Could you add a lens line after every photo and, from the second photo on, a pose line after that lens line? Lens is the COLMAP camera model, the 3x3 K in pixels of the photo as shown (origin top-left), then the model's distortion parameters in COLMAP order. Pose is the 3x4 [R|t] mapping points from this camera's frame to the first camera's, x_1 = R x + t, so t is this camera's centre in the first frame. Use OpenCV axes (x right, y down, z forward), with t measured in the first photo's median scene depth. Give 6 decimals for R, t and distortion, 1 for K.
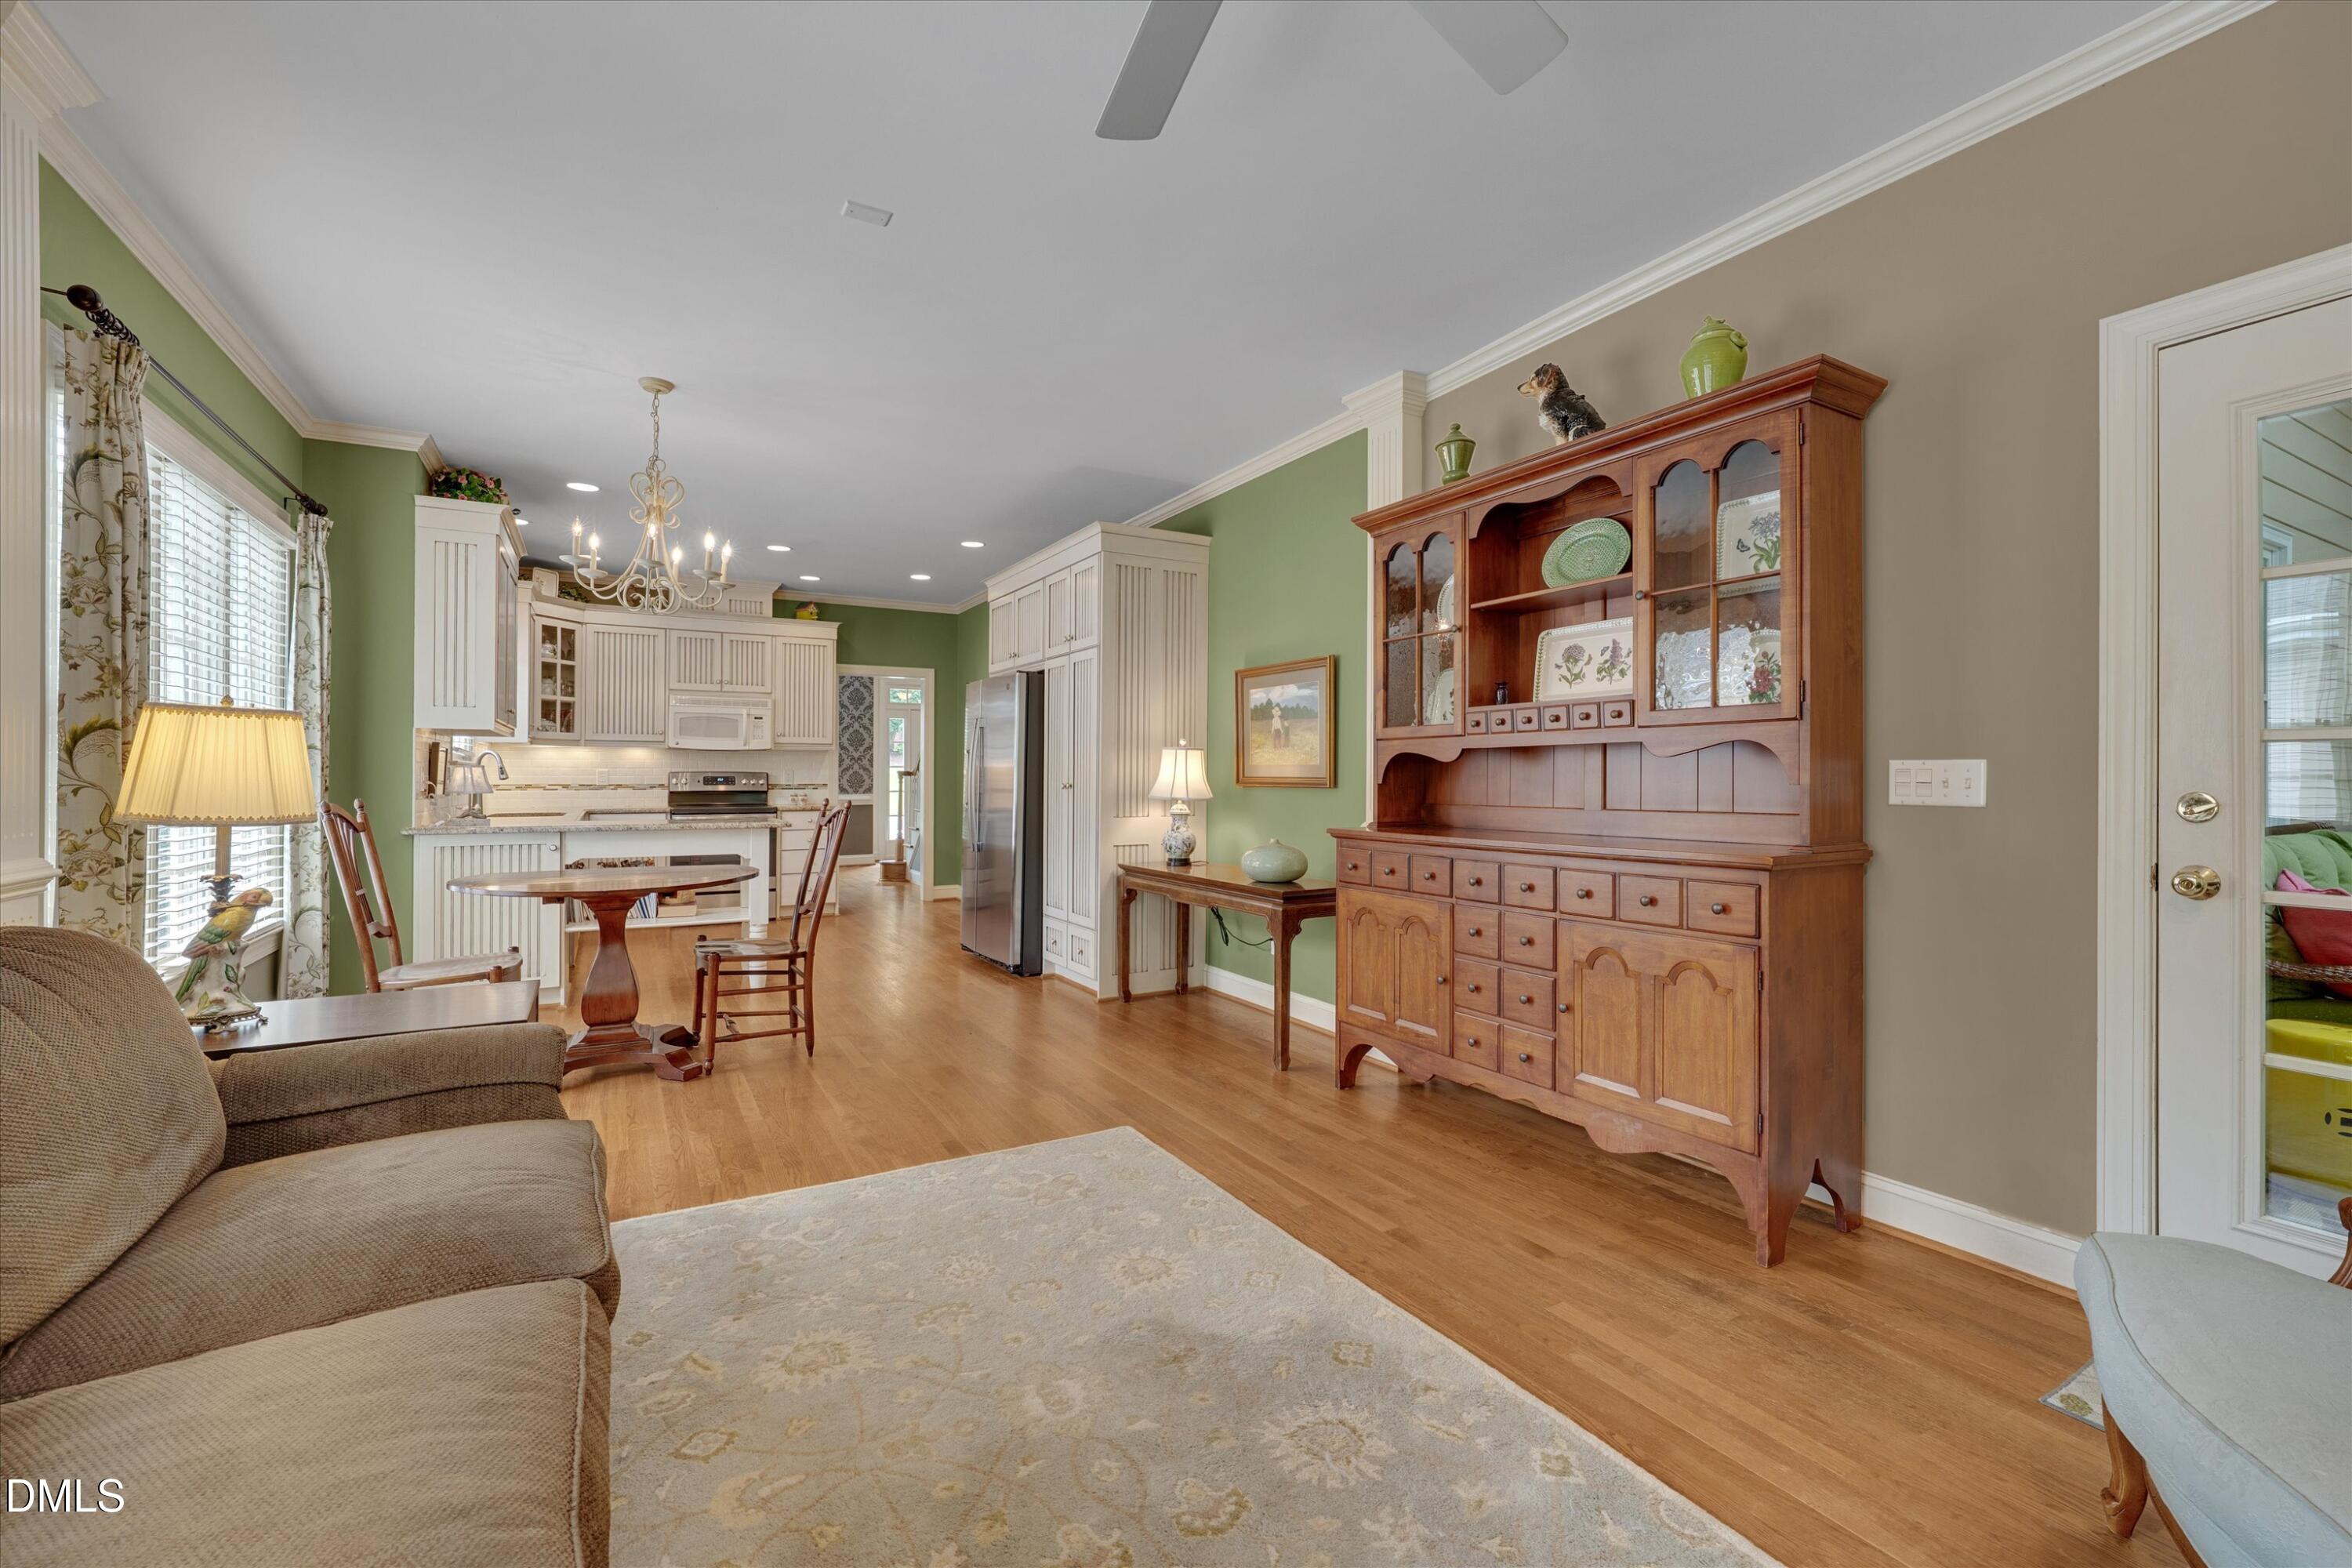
lens RADIAL K [[1021.4, 0, 1176.0], [0, 1021.4, 784.0], [0, 0, 1]] dist [-0.001769, 0.000144]
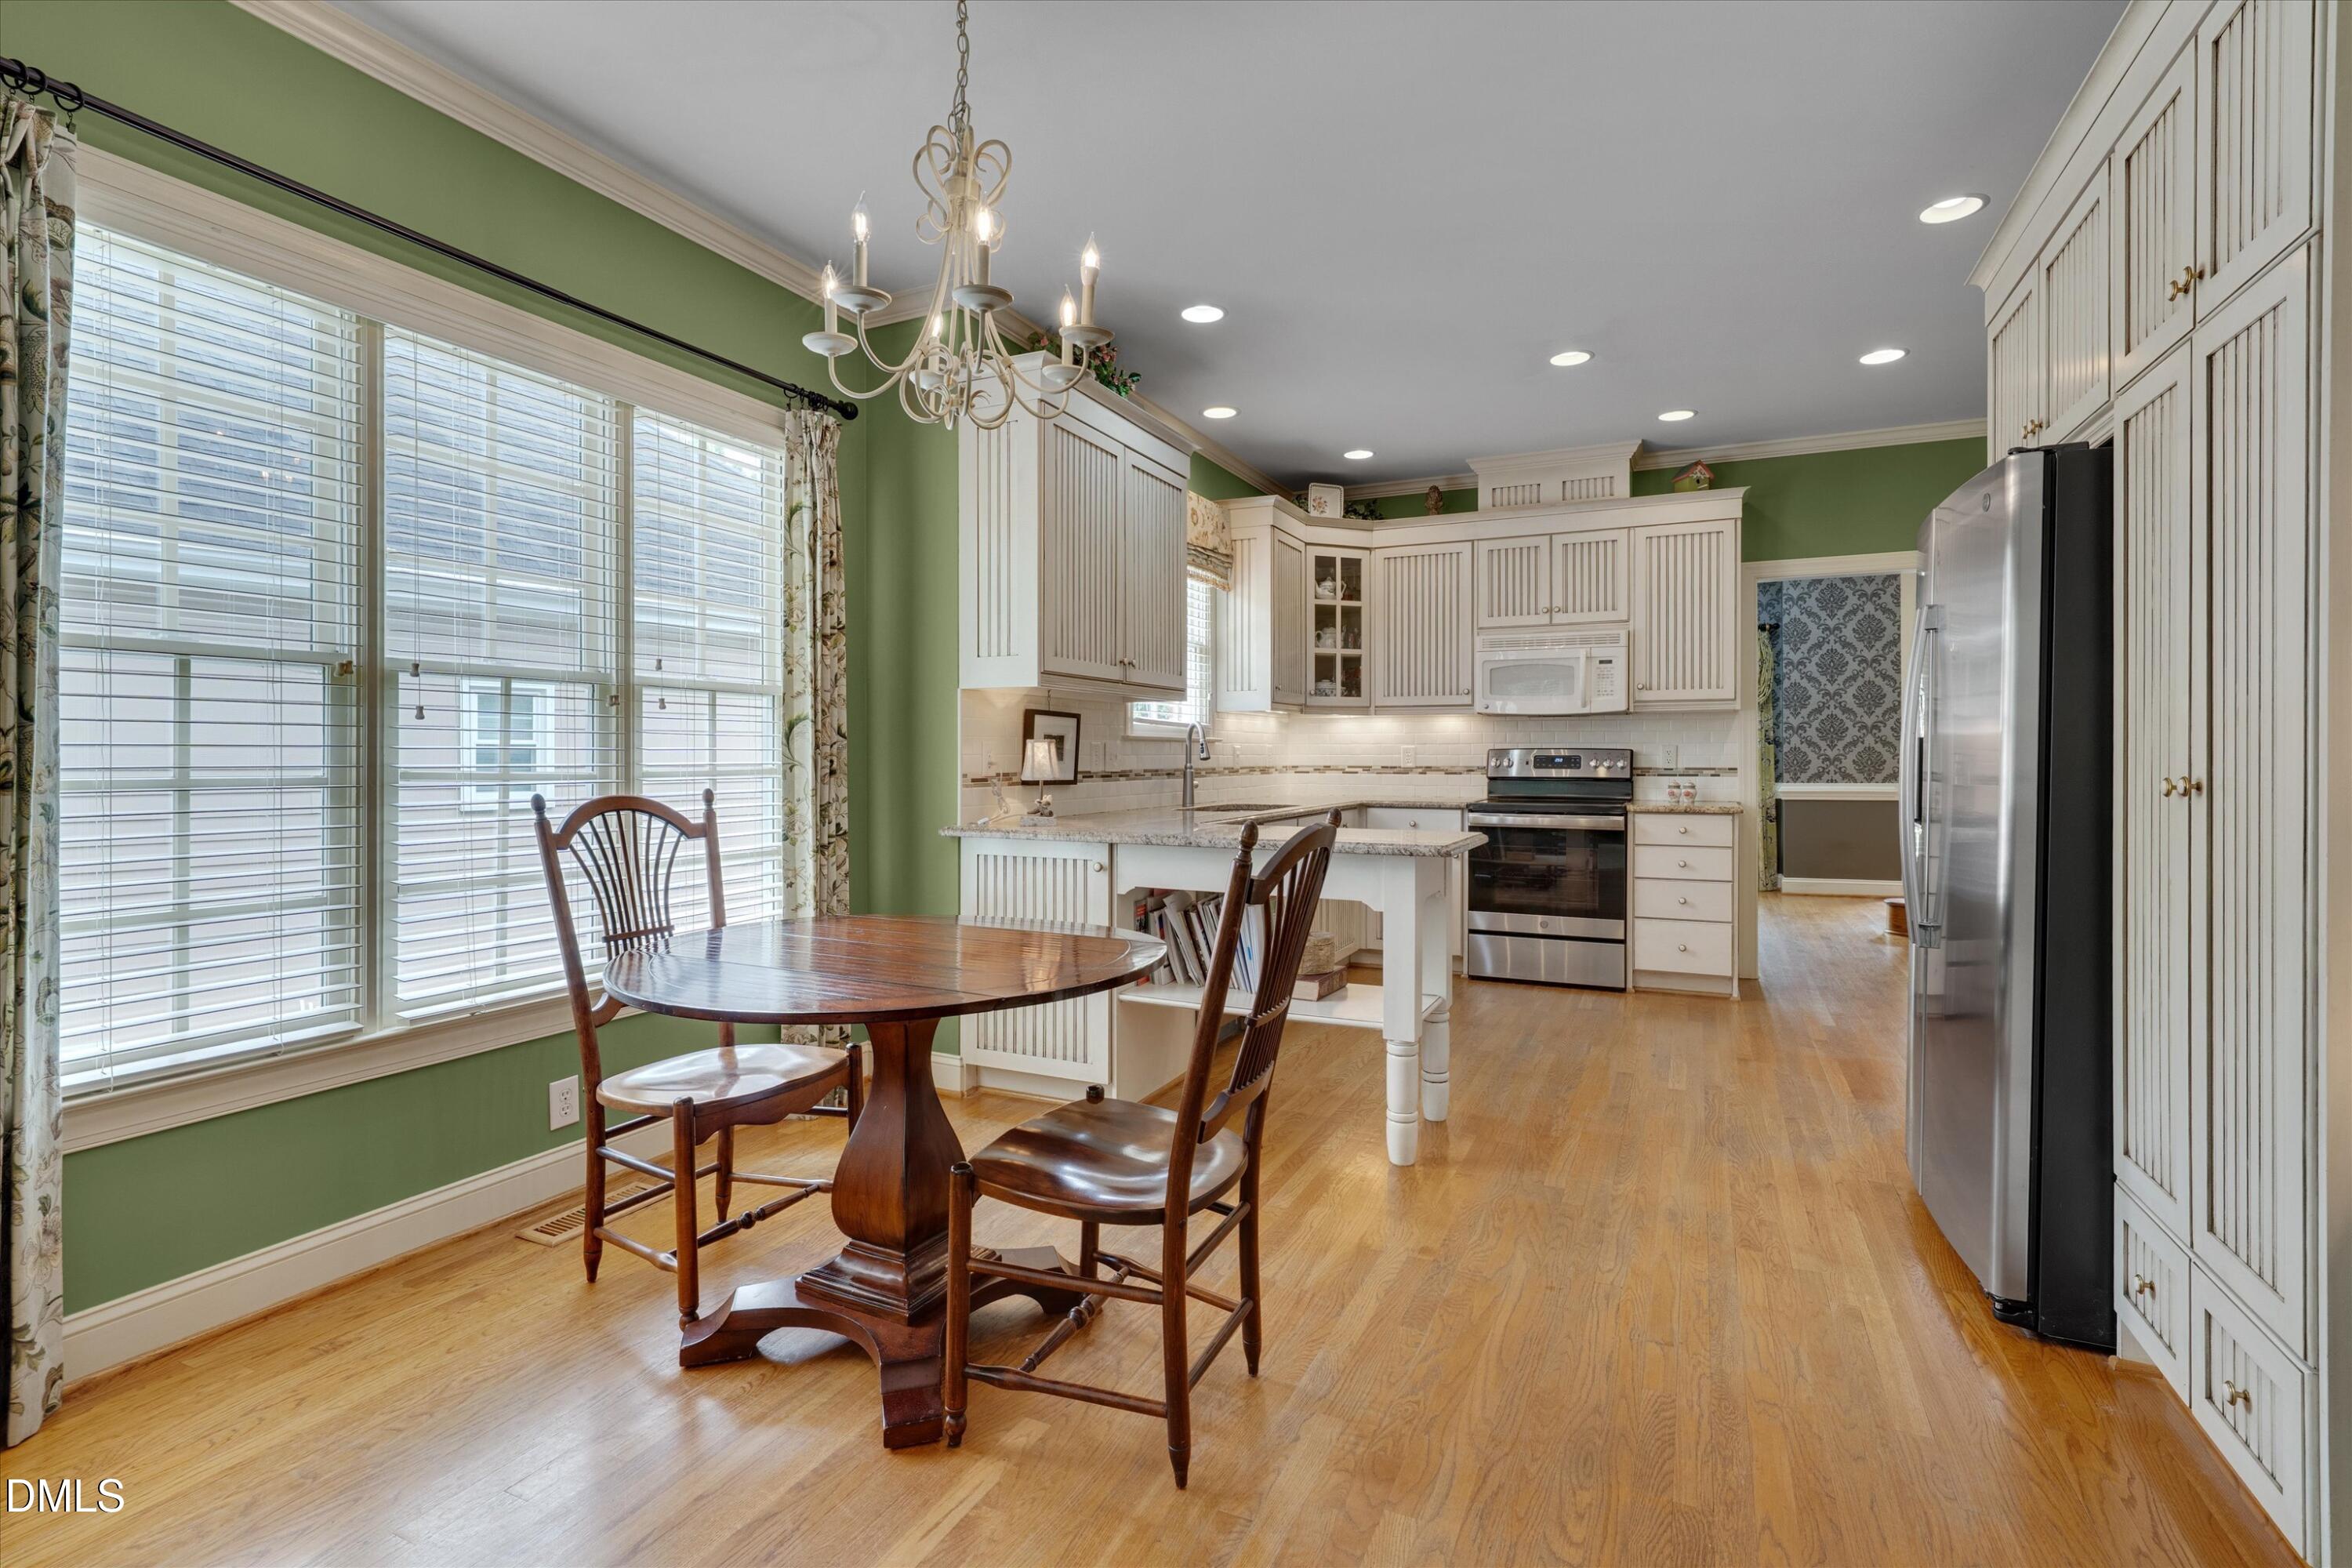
lens RADIAL K [[1085.8, 0, 1171.0], [0, 1085.8, 762.9], [0, 0, 1]] dist [-0.026610, 0.013051]
pose [[0.570309, 0.003786, -0.821421, -0.016074], [-0.004507, 0.999989, 0.001480, -0.002522], [0.821418, 0.002858, 0.570320, 0.412105]]
